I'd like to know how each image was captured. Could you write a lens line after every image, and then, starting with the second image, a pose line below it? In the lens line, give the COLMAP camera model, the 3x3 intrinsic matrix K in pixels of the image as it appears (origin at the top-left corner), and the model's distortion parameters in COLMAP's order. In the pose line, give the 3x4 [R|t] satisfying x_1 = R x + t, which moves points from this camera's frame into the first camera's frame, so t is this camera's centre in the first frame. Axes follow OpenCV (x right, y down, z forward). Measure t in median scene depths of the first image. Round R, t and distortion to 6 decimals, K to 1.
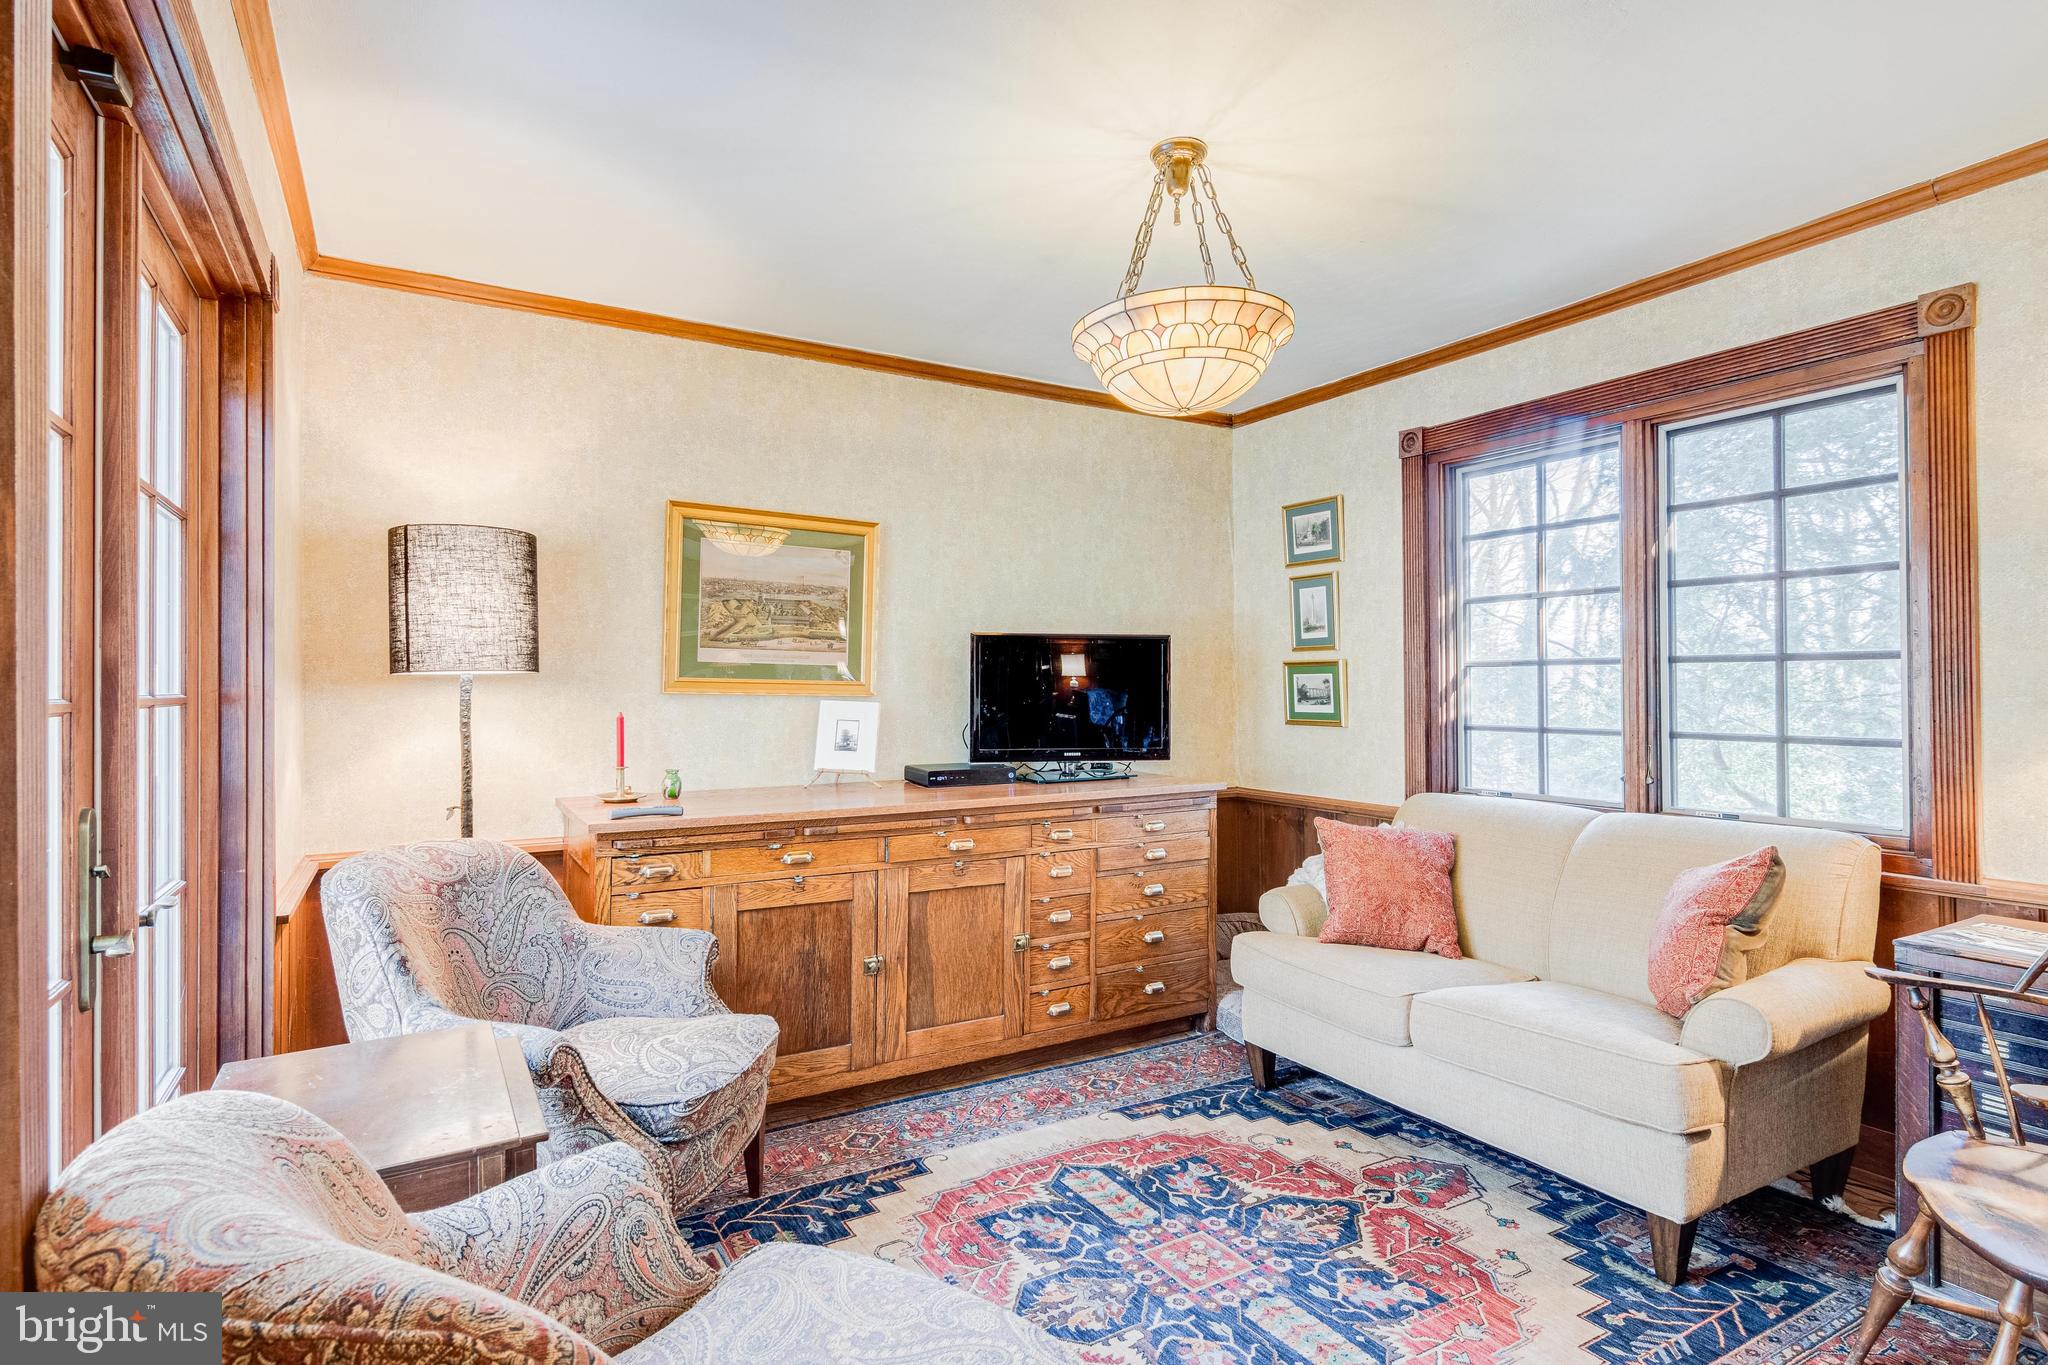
lens RADIAL K [[1034.0, 0, 1006.6], [0, 1034.0, 677.7], [0, 0, 1]] dist [0.015180, -0.011592]
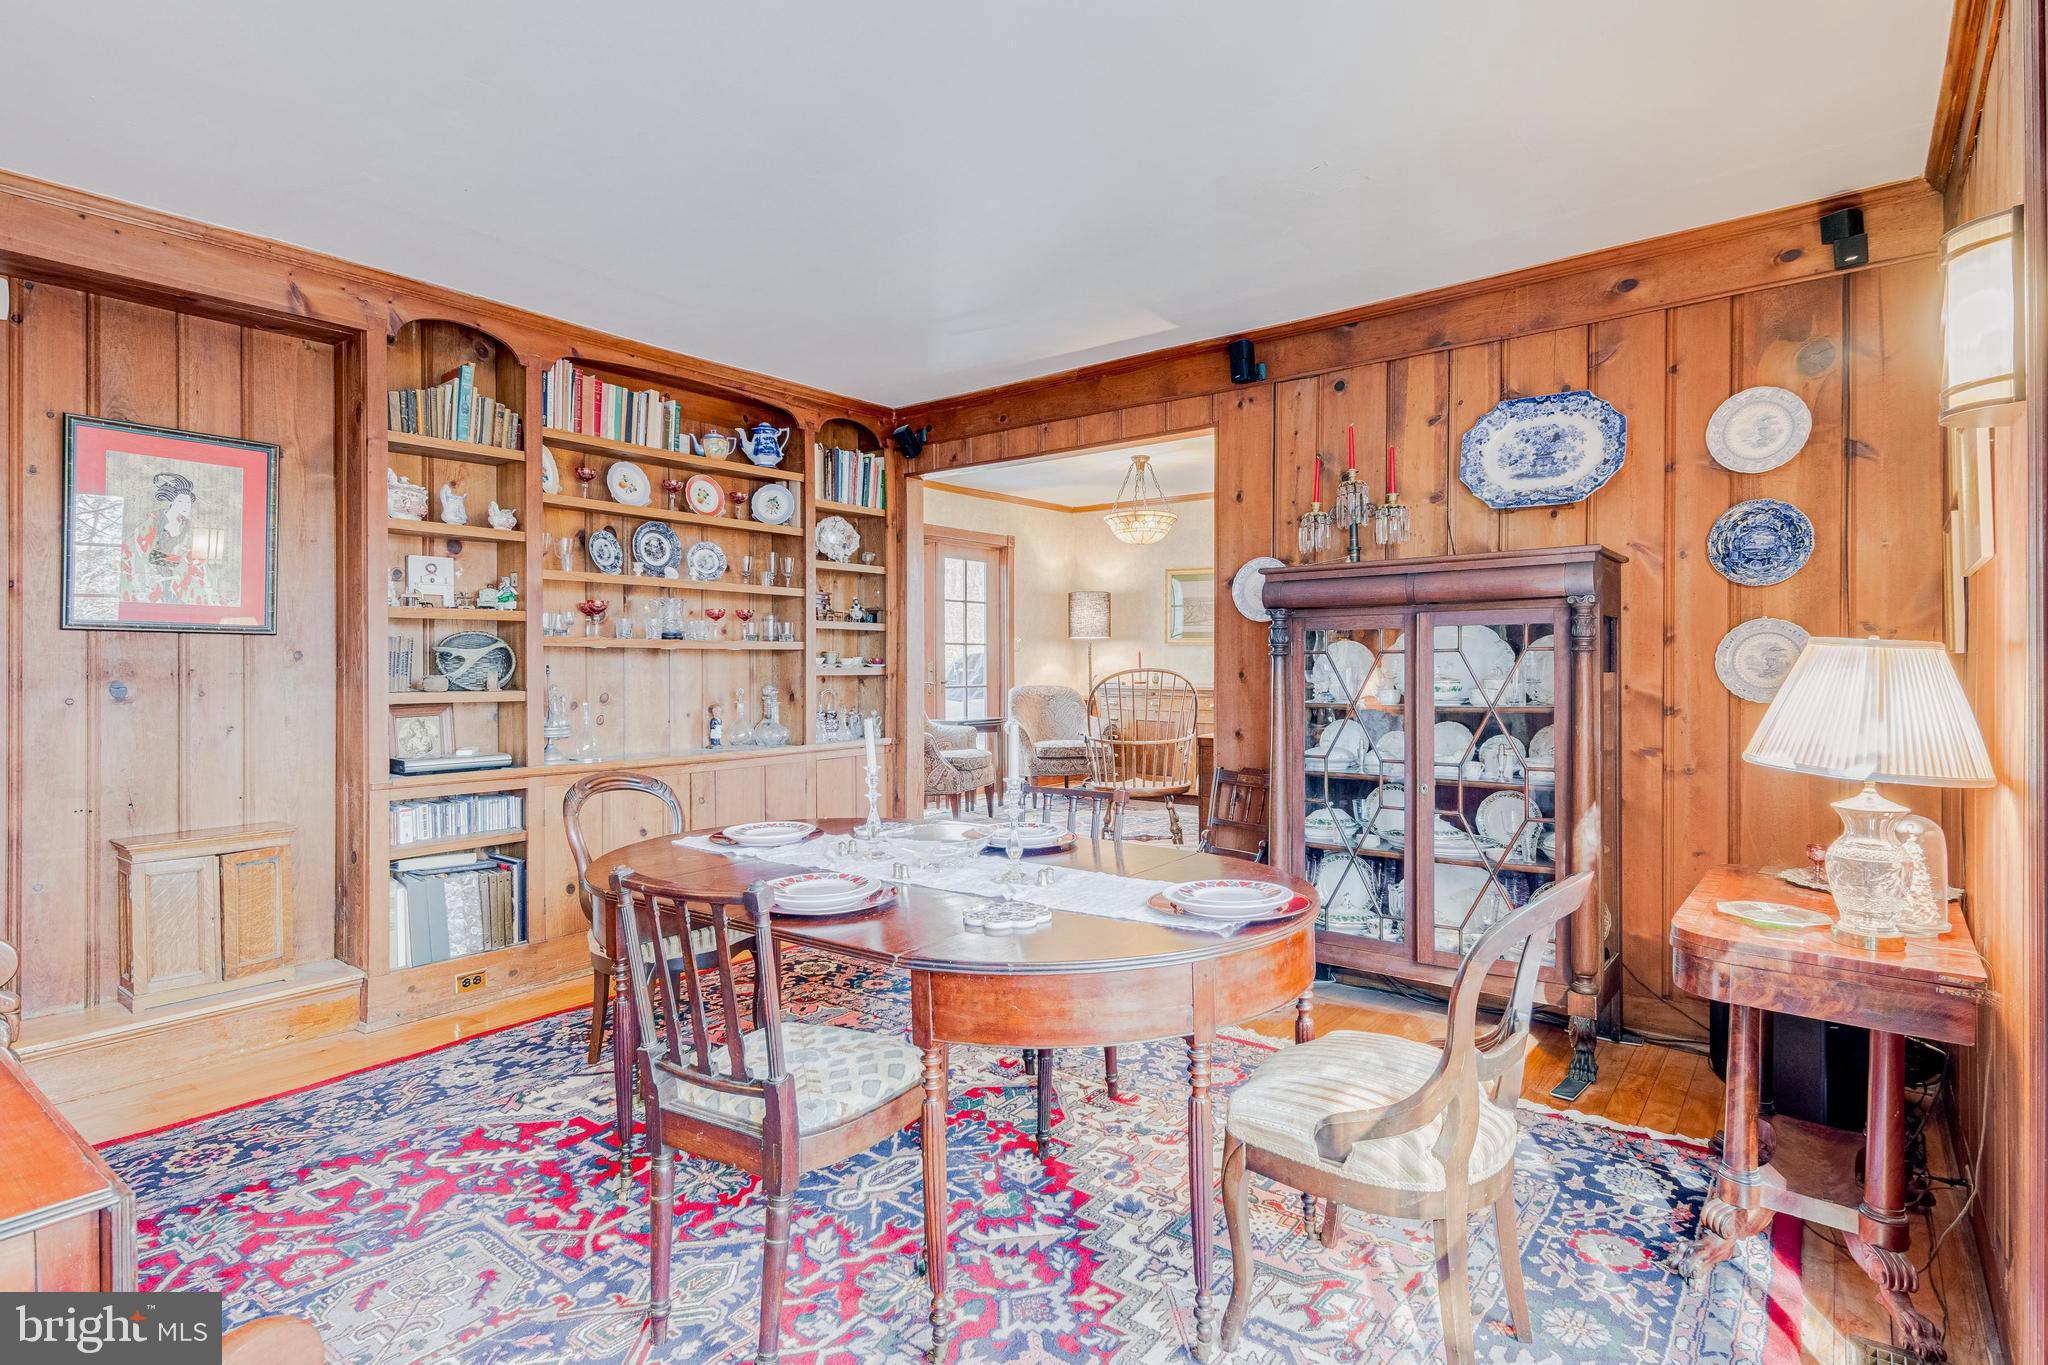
lens RADIAL K [[1034.0, 0, 1041.1], [0, 1034.0, 661.3], [0, 0, 1]] dist [0.015180, -0.011592]
pose [[0.393074, 0.005376, -0.919491, 2.020227], [0.010644, 0.999889, 0.010397, 0.030370], [0.919445, -0.013874, 0.392973, -0.315428]]
